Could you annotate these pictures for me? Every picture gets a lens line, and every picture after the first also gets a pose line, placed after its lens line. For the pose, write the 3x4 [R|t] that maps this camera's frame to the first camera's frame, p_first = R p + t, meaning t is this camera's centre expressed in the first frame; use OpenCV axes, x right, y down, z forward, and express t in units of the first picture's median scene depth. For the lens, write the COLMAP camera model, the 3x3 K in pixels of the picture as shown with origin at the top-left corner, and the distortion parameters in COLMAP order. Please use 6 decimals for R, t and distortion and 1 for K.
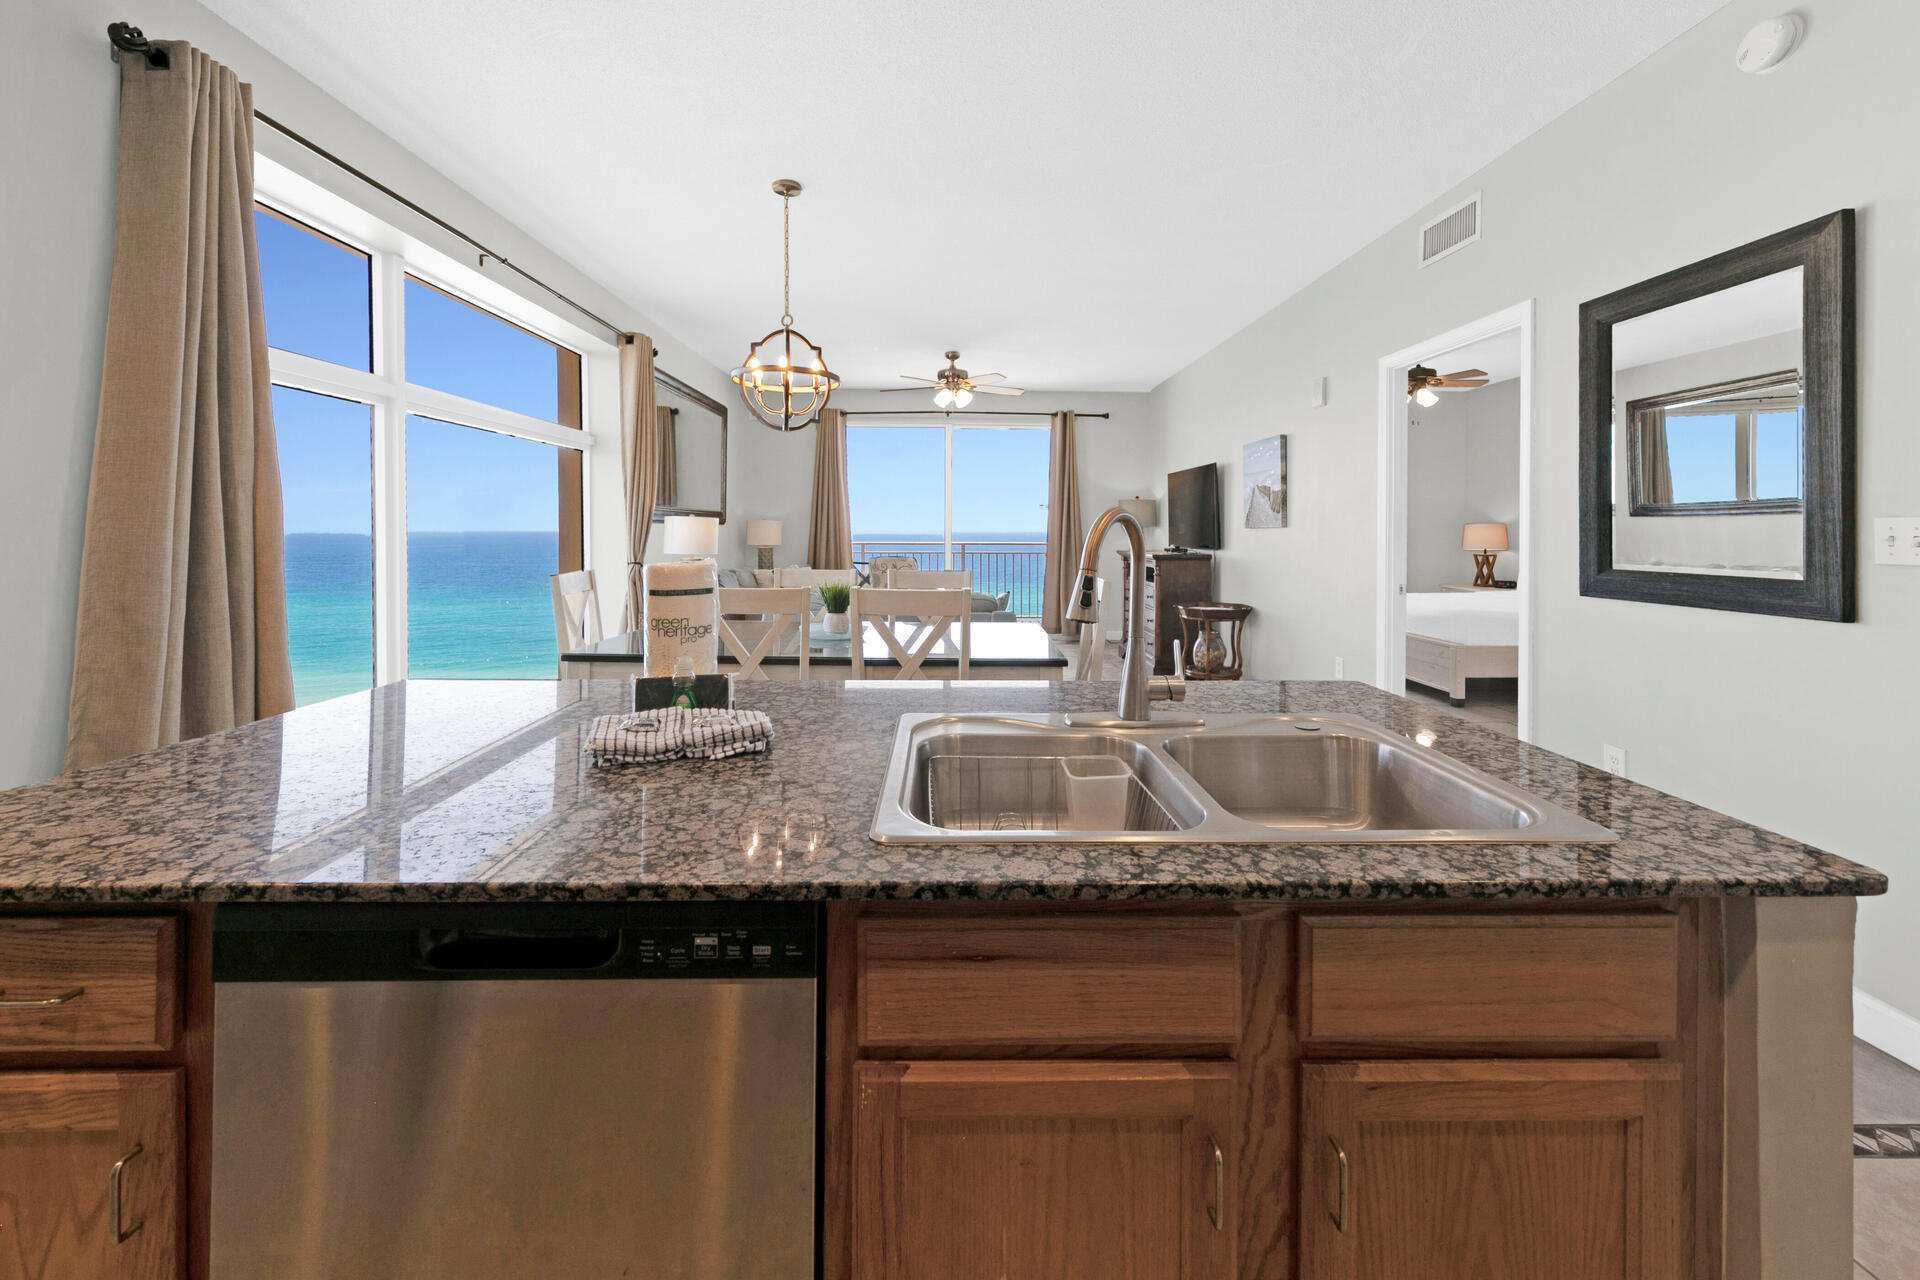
lens RADIAL K [[742.5, 0, 958.3], [0, 742.5, 528.8], [0, 0, 1]] dist [0.007315, -0.000144]
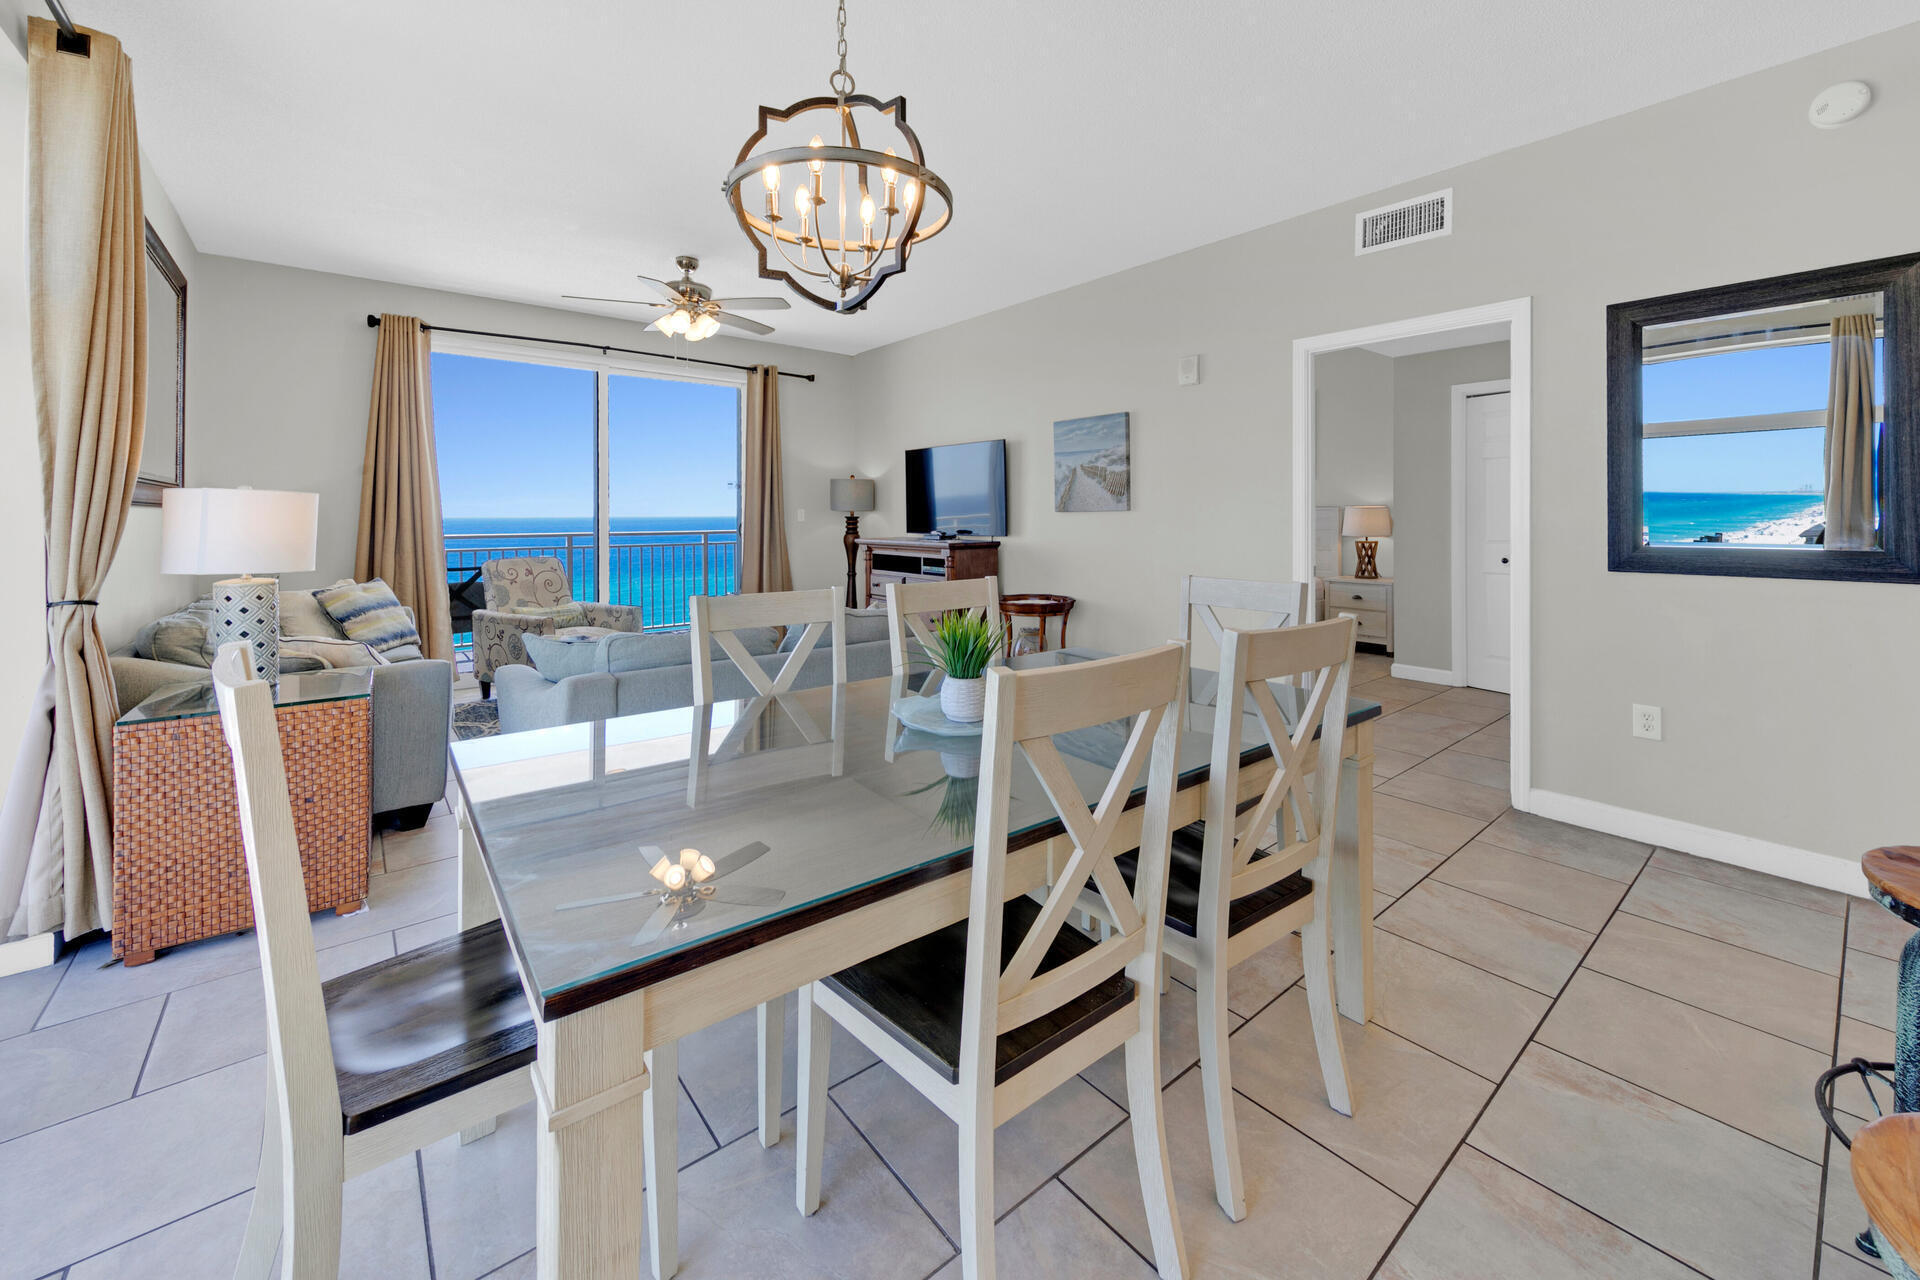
lens RADIAL K [[752.3, 0, 962.7], [0, 752.3, 515.1], [0, 0, 1]] dist [0.004890, -0.000093]
pose [[0.782249, -0.005370, 0.622943, -0.261170], [0.004506, 0.999985, 0.002962, -0.000216], [-0.622950, 0.000490, 0.782262, 0.314330]]
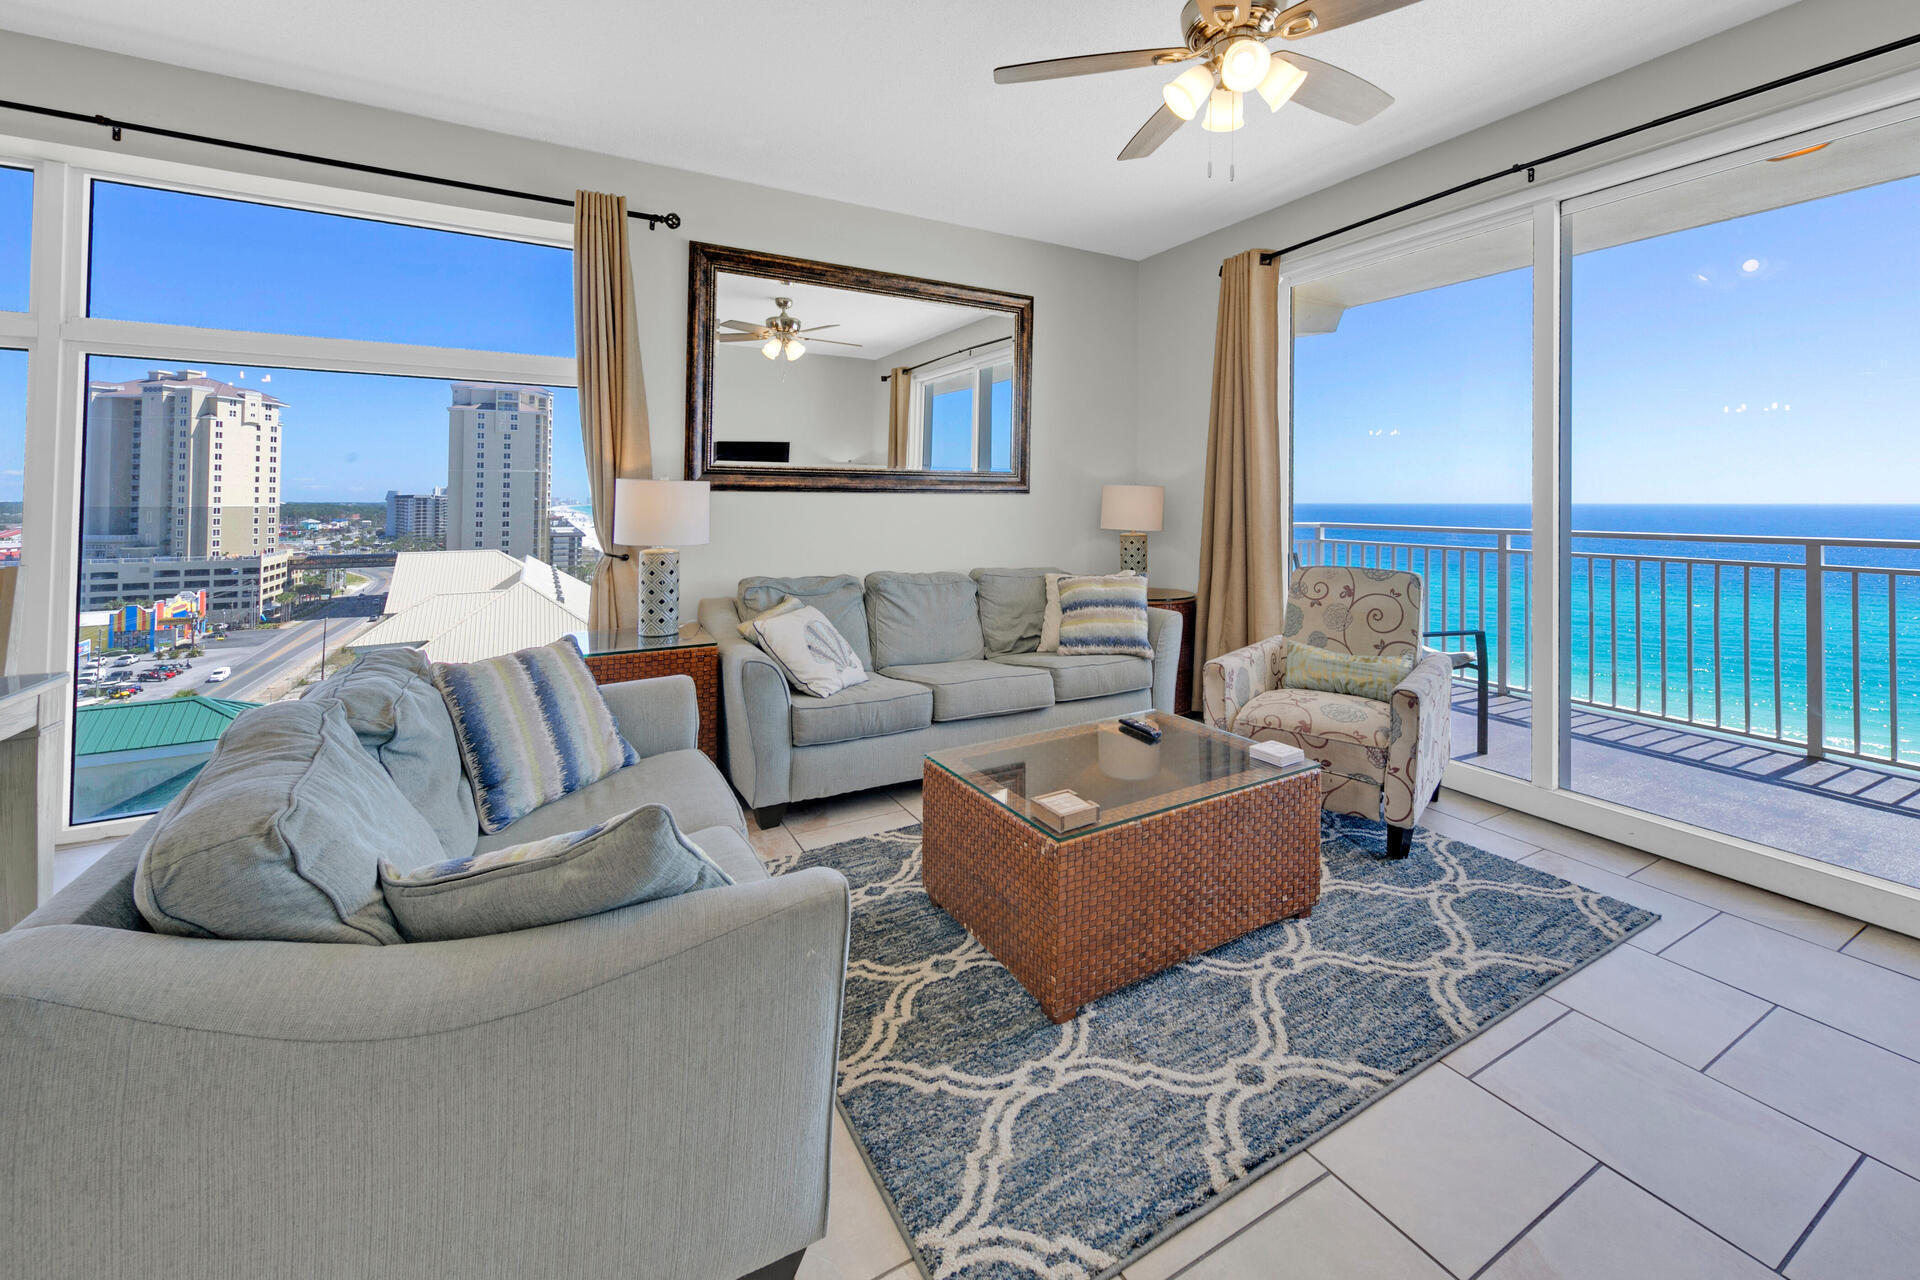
lens RADIAL K [[760.5, 0, 965.7], [0, 760.5, 487.7], [0, 0, 1]] dist [0.004456, 0.000048]
pose [[0.477704, -0.014714, -0.878398, 0.239946], [-0.001151, 0.999848, -0.017374, 0.000804], [0.878520, 0.009310, 0.477615, 0.802323]]
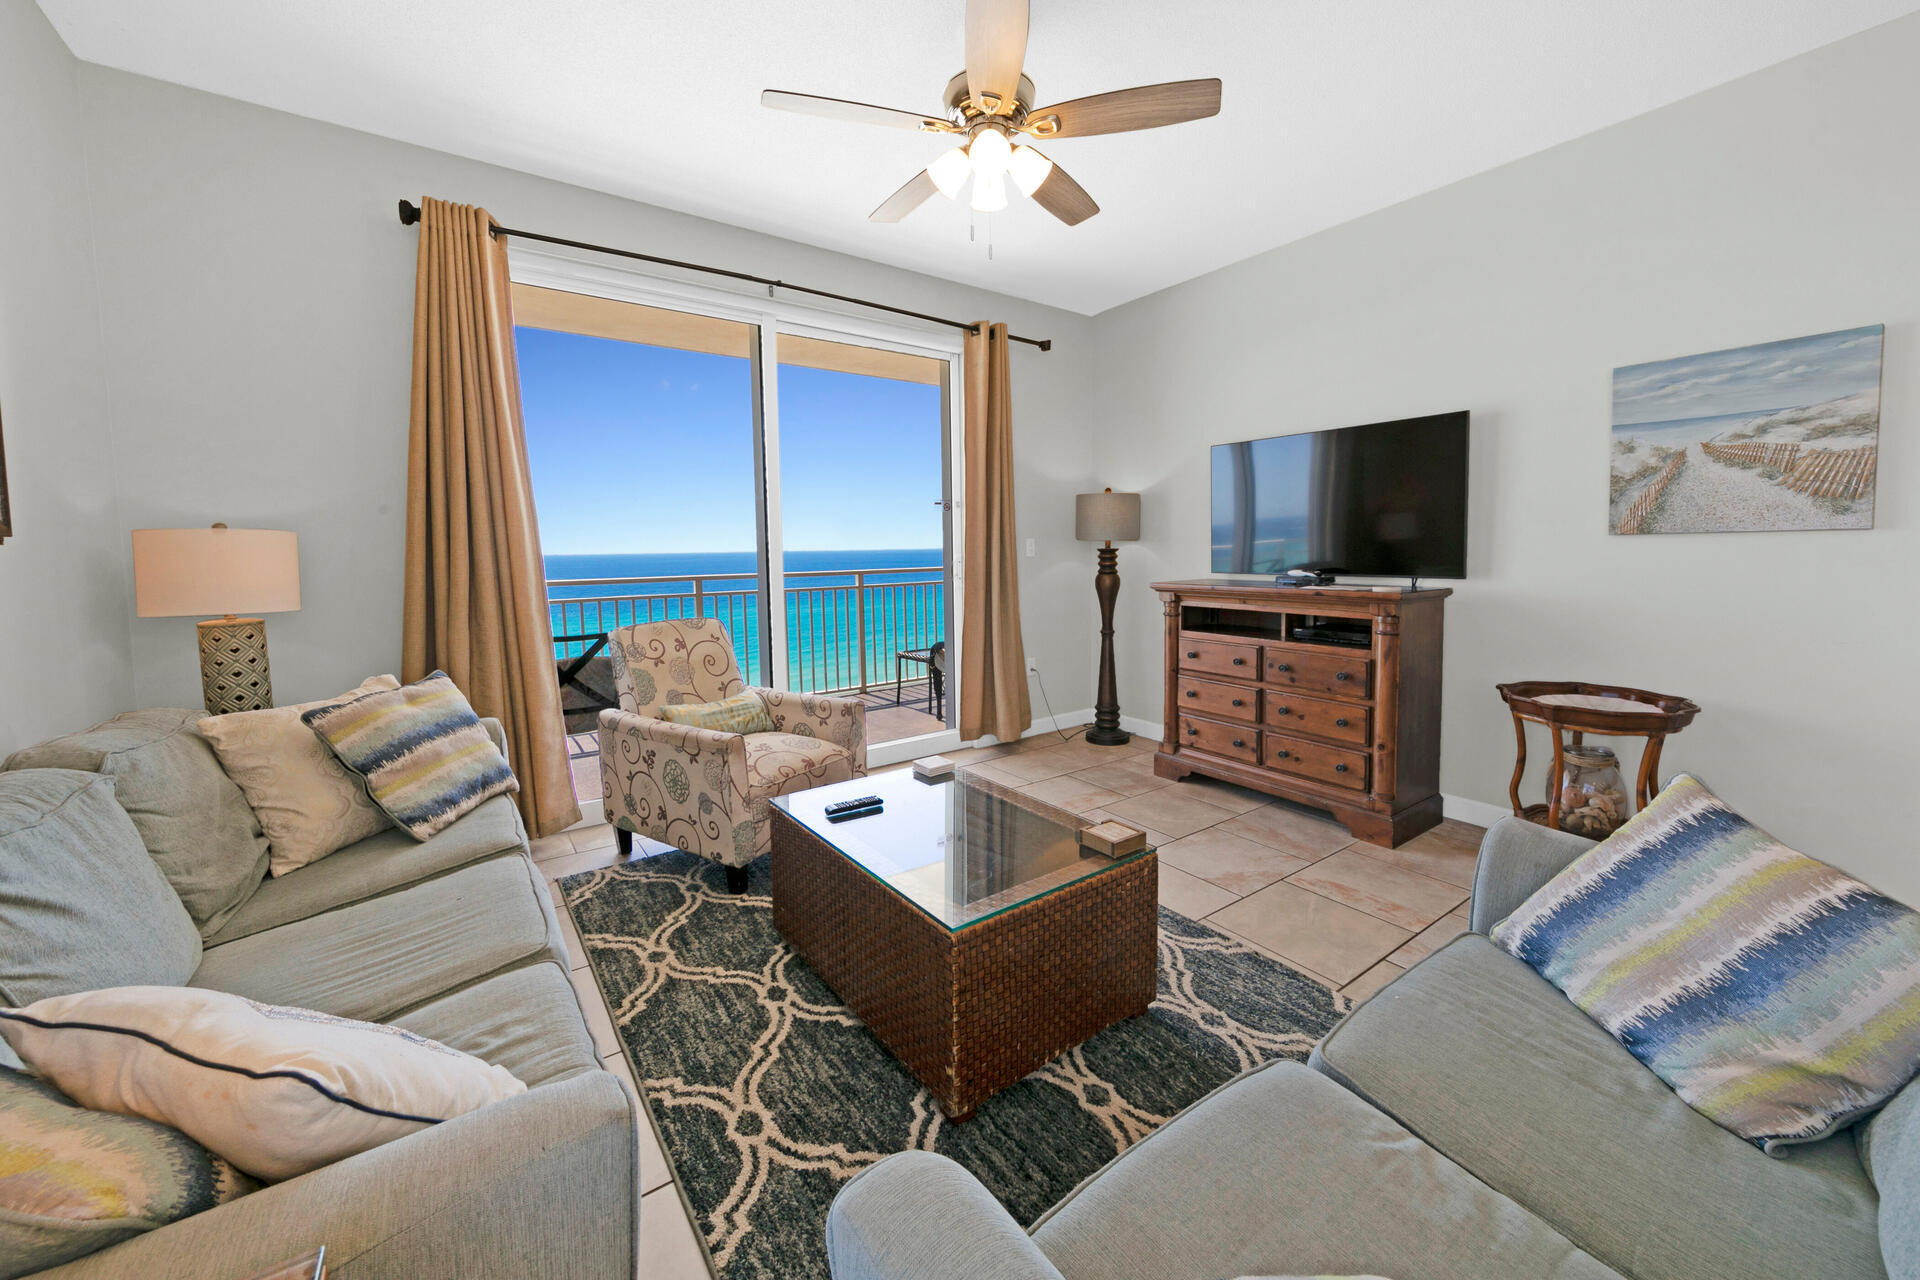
lens RADIAL K [[719.9, 0, 960.7], [0, 719.9, 598.0], [0, 0, 1]] dist [0.002279, 0.000017]
pose [[0.823596, -0.054266, 0.564575, -0.234726], [0.015898, 0.997230, 0.072661, -0.001190], [-0.566955, -0.050868, 0.822177, 0.772487]]
